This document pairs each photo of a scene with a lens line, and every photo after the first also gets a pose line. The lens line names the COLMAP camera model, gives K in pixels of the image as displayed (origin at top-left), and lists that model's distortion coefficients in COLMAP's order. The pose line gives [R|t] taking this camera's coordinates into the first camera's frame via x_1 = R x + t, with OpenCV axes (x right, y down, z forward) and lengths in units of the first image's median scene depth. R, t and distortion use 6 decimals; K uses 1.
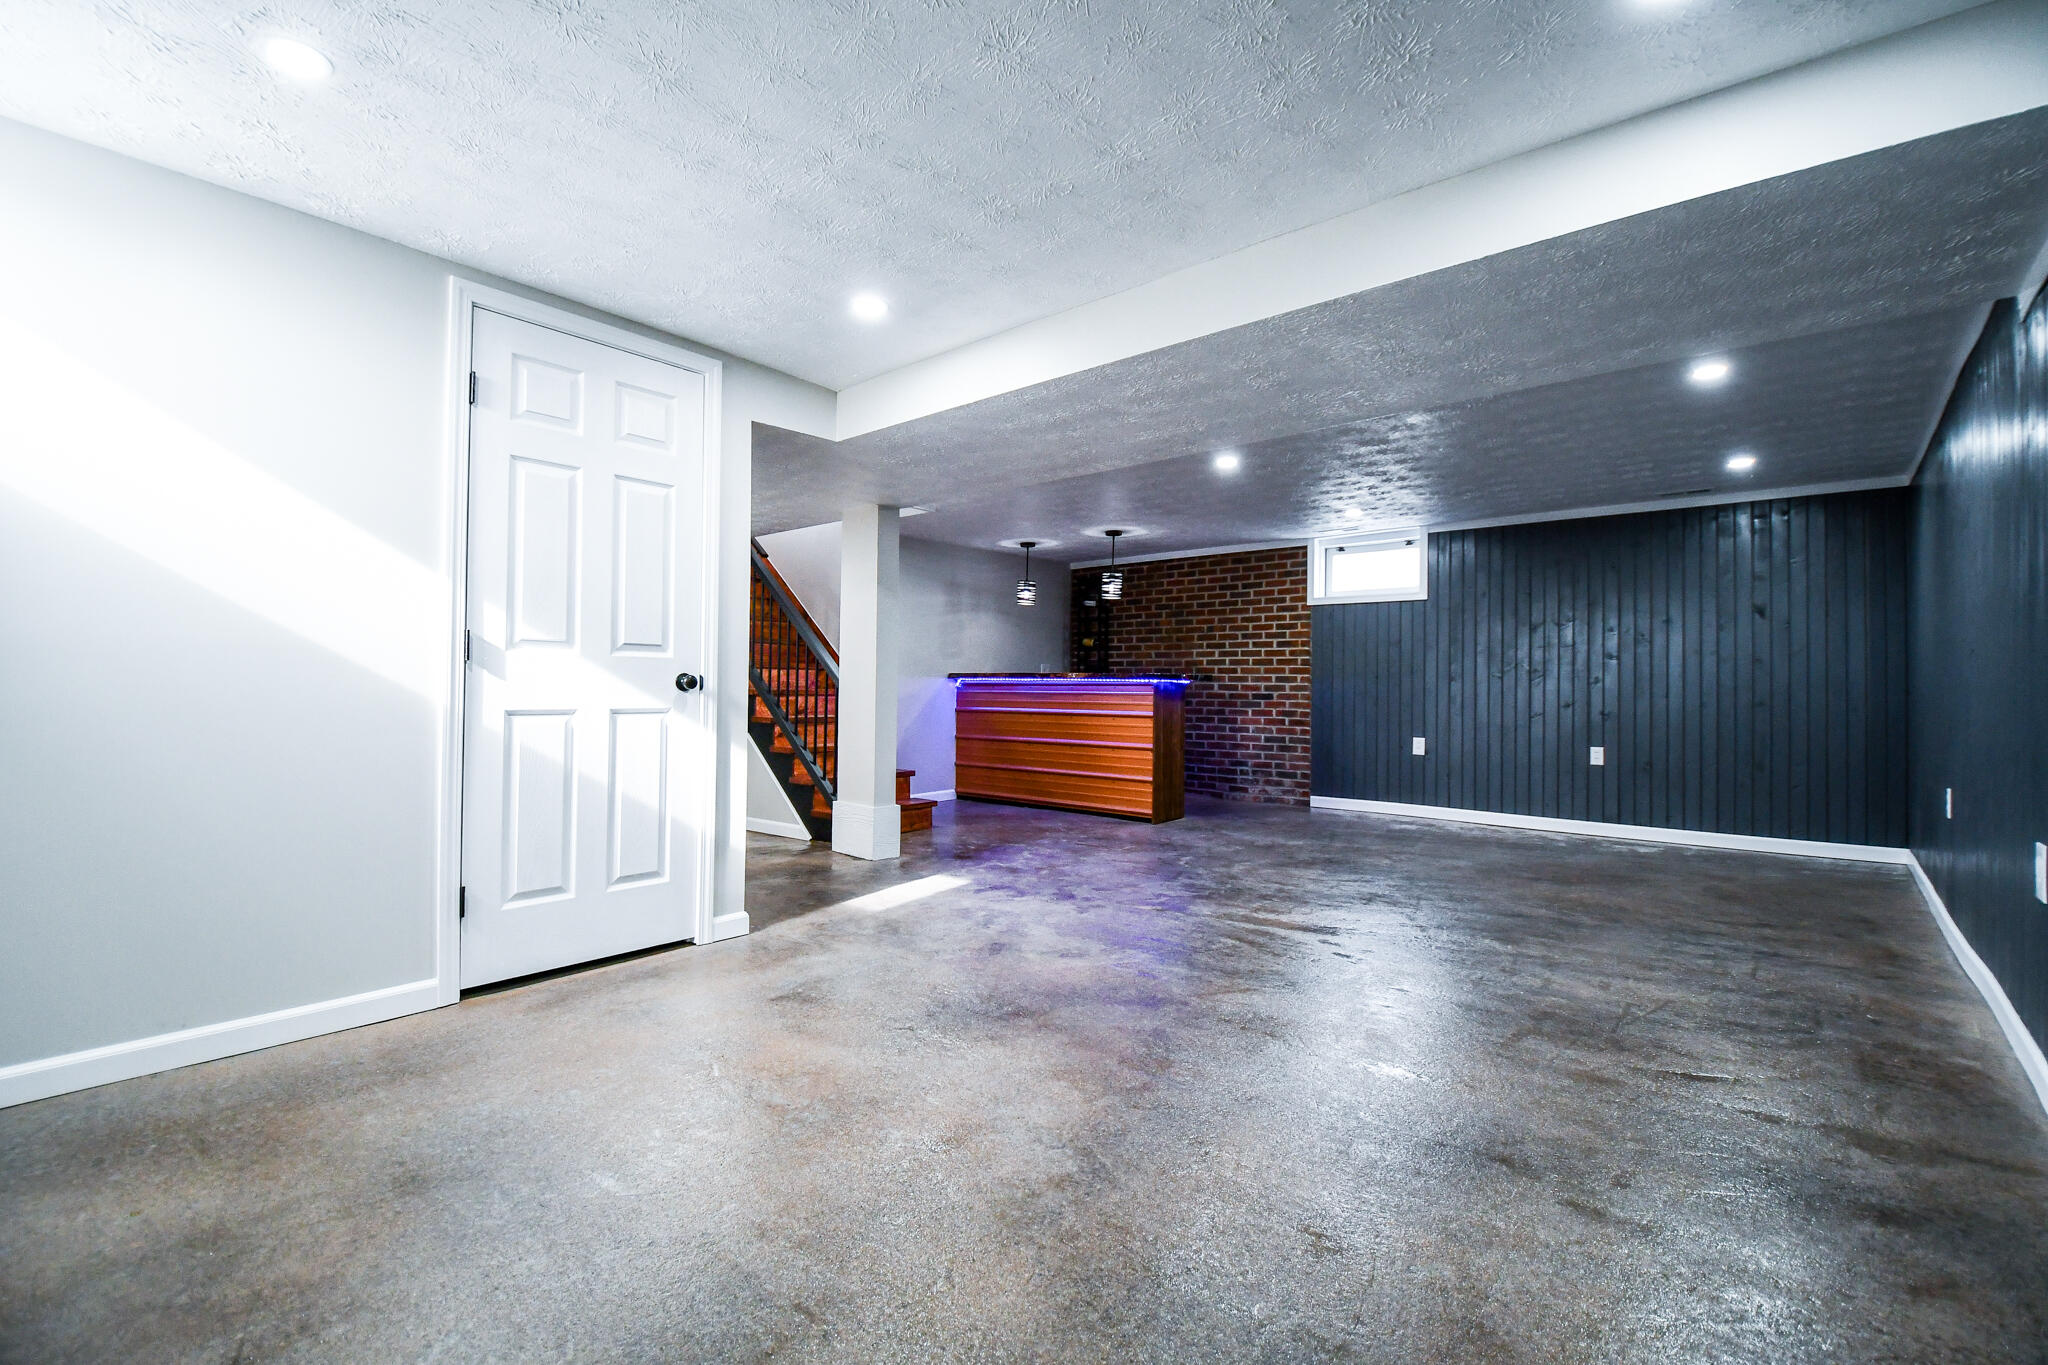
lens RADIAL K [[891.4, 0, 1020.1], [0, 891.4, 675.9], [0, 0, 1]] dist [0.010461, -0.019905]
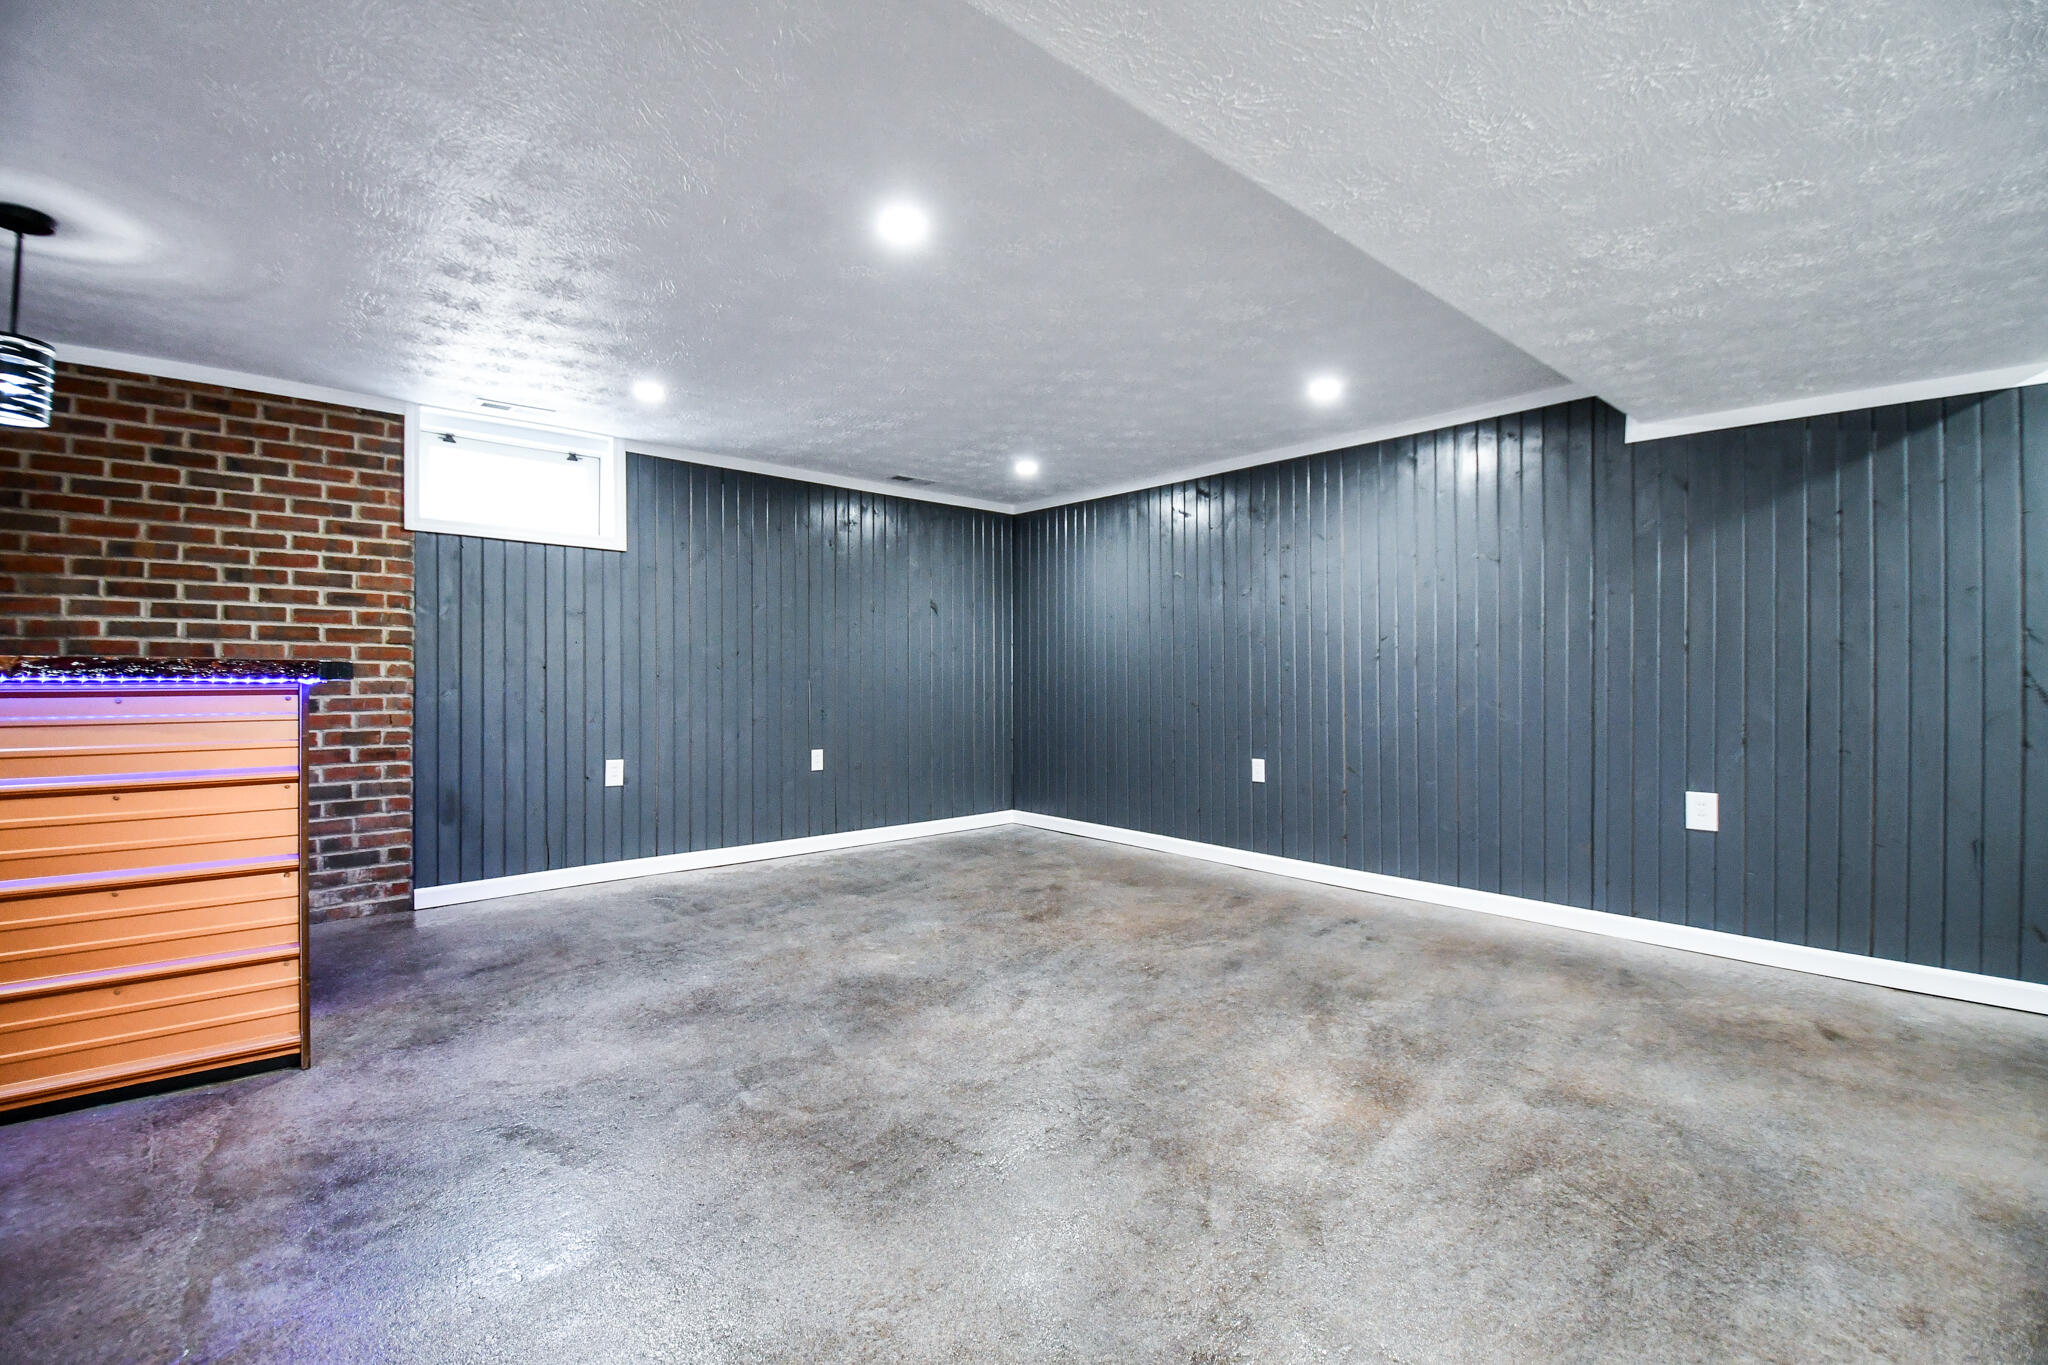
lens RADIAL K [[891.4, 0, 1020.1], [0, 891.4, 675.9], [0, 0, 1]] dist [0.010461, -0.019905]
pose [[0.129356, -0.009253, 0.991555, -0.149803], [-0.013123, 0.999853, 0.011042, -0.003403], [-0.991511, -0.014440, 0.129215, 0.563711]]
